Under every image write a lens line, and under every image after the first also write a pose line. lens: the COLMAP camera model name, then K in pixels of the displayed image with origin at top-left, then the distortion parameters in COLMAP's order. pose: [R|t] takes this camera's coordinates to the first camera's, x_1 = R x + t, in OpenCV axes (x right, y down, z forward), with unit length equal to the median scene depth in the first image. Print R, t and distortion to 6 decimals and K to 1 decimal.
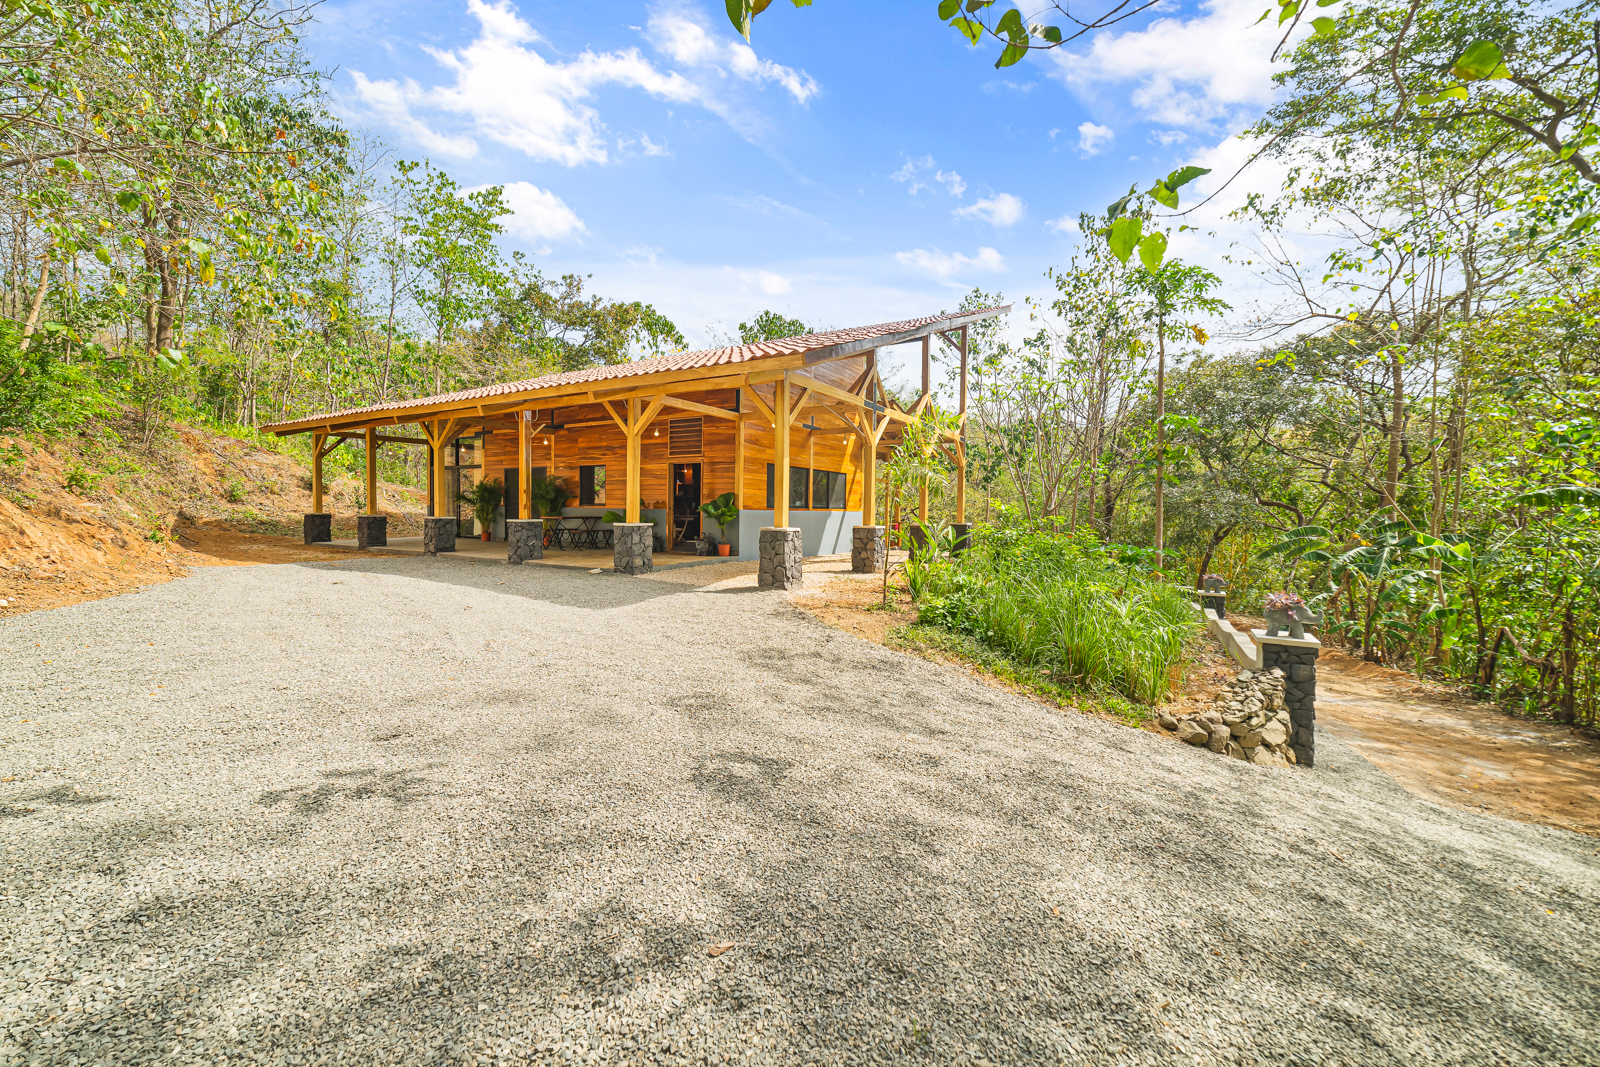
lens RADIAL K [[618.7, 0, 797.4], [0, 618.7, 515.6], [0, 0, 1]] dist [0.002026, 0.000453]
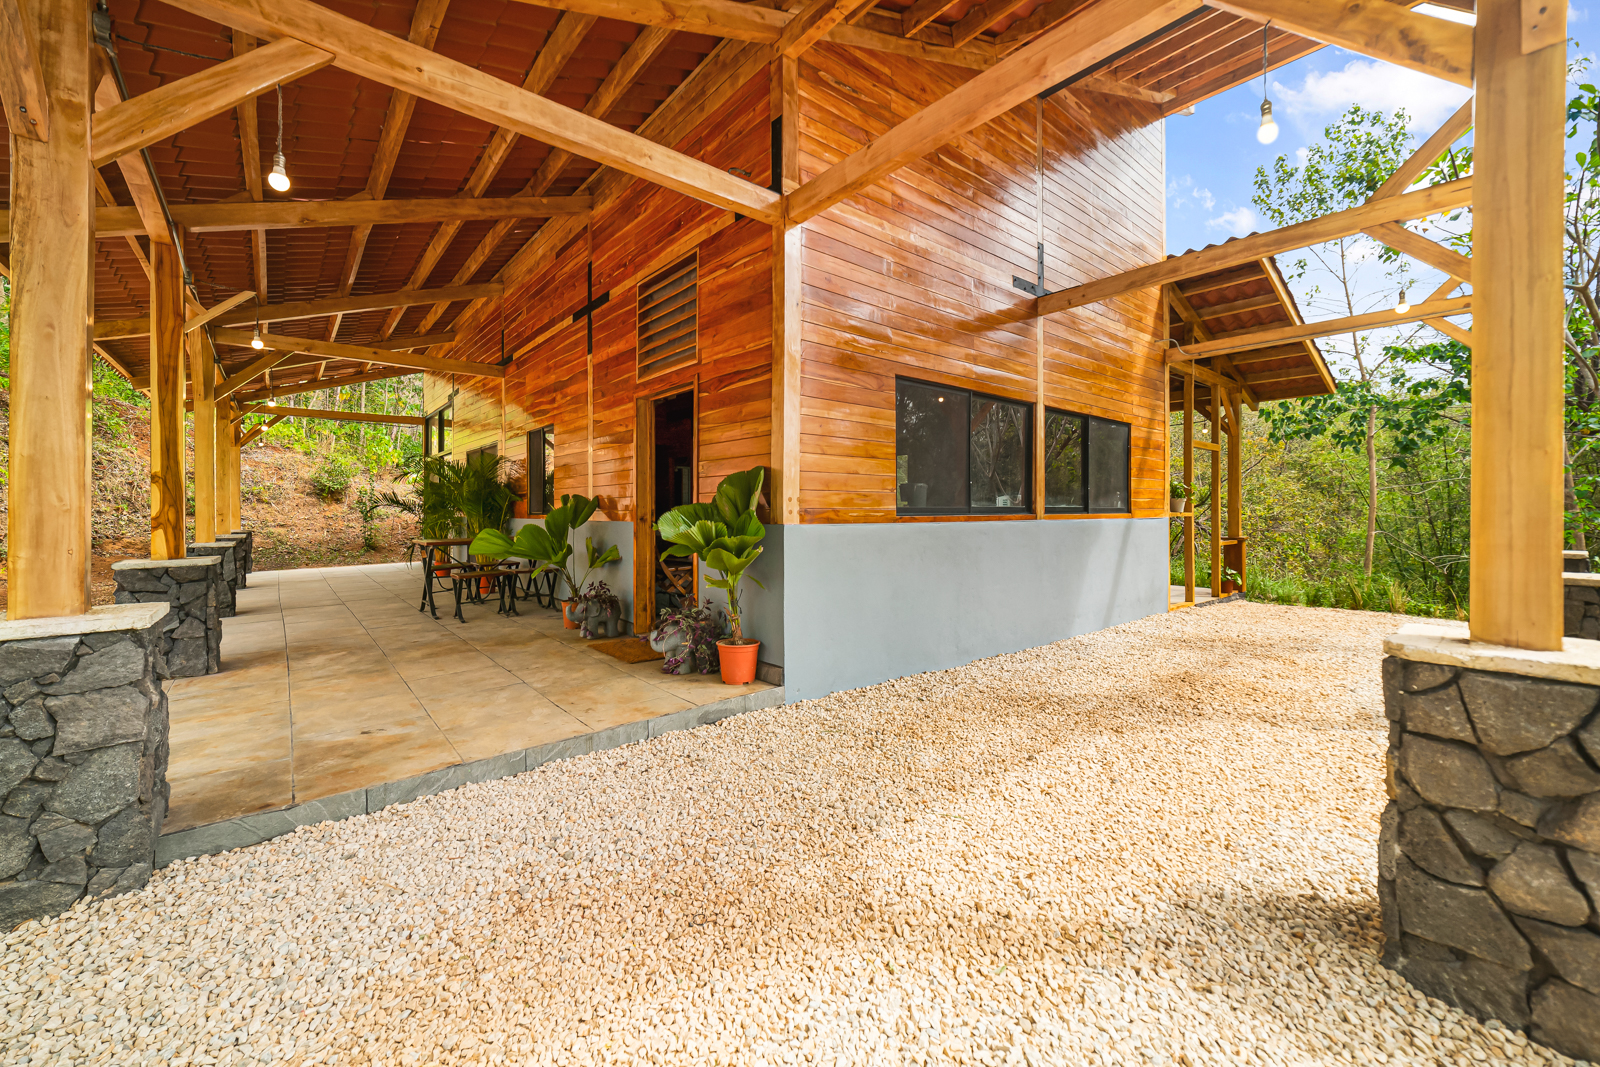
lens RADIAL K [[618.7, 0, 797.4], [0, 618.7, 515.6], [0, 0, 1]] dist [0.002026, 0.000453]
pose [[0.945692, -0.012479, -0.324825, 0.005827], [0.011606, 0.999922, -0.004624, -0.012049], [0.324857, 0.000603, 0.945763, 0.704265]]
